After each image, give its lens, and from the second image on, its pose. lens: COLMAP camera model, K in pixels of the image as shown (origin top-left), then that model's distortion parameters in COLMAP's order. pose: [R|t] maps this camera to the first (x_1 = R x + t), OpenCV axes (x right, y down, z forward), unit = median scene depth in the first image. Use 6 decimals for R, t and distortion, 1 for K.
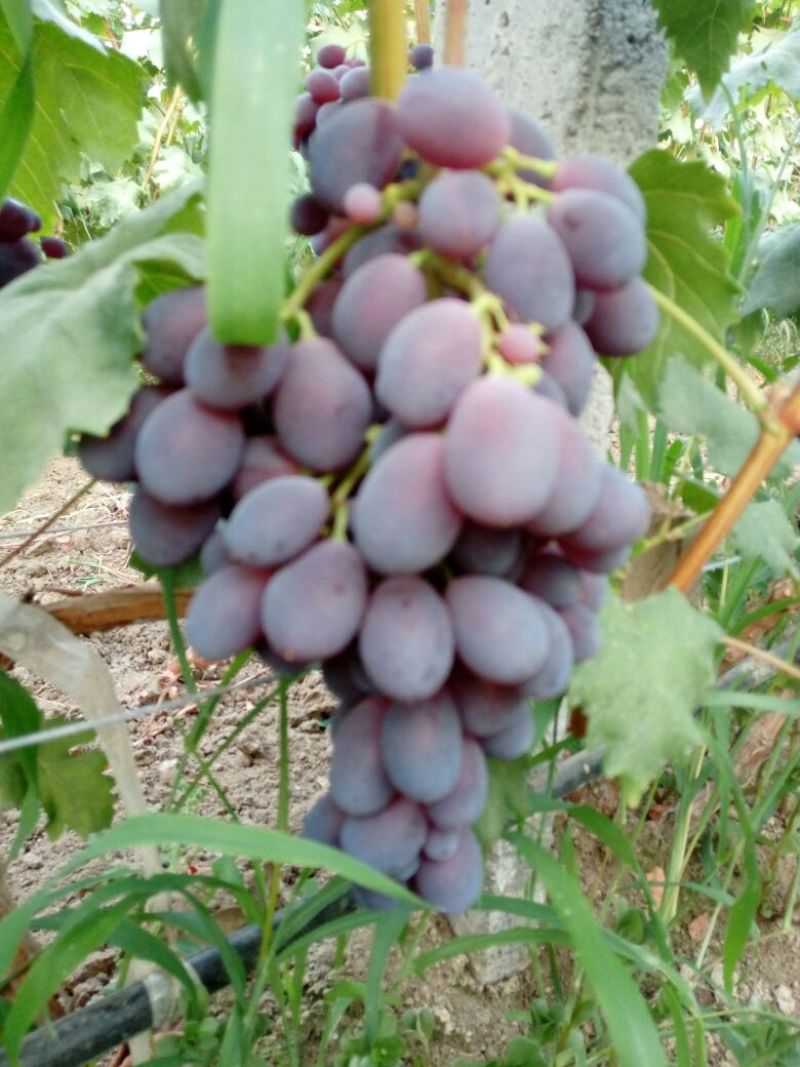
lens RADIAL K [[882.3, 0, 400.0], [0, 882.3, 533.5], [0, 0, 1]] dist [0.125428, -0.215618]
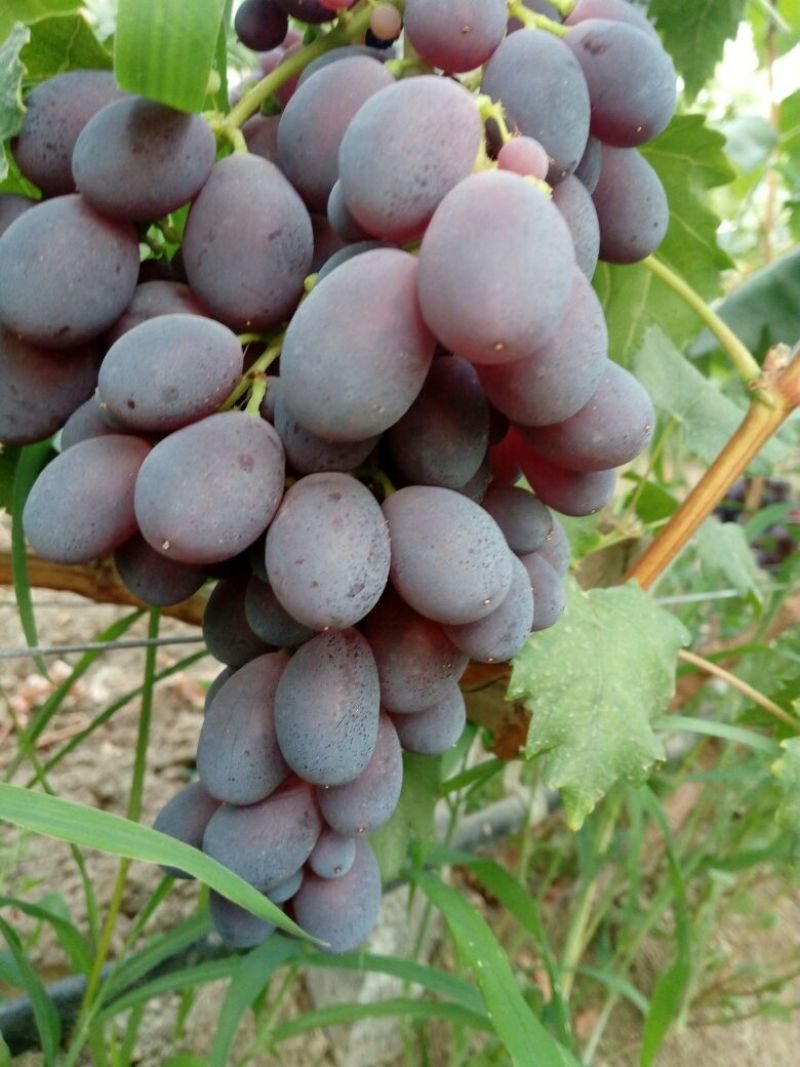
lens RADIAL K [[914.1, 0, 400.0], [0, 914.1, 533.5], [0, 0, 1]] dist [0.112167, -0.245221]
pose [[0.988087, 0.113059, 0.104412, -0.009124], [-0.104393, 0.990893, -0.085051, 0.097044], [-0.113077, 0.073138, 0.990891, 0.131991]]
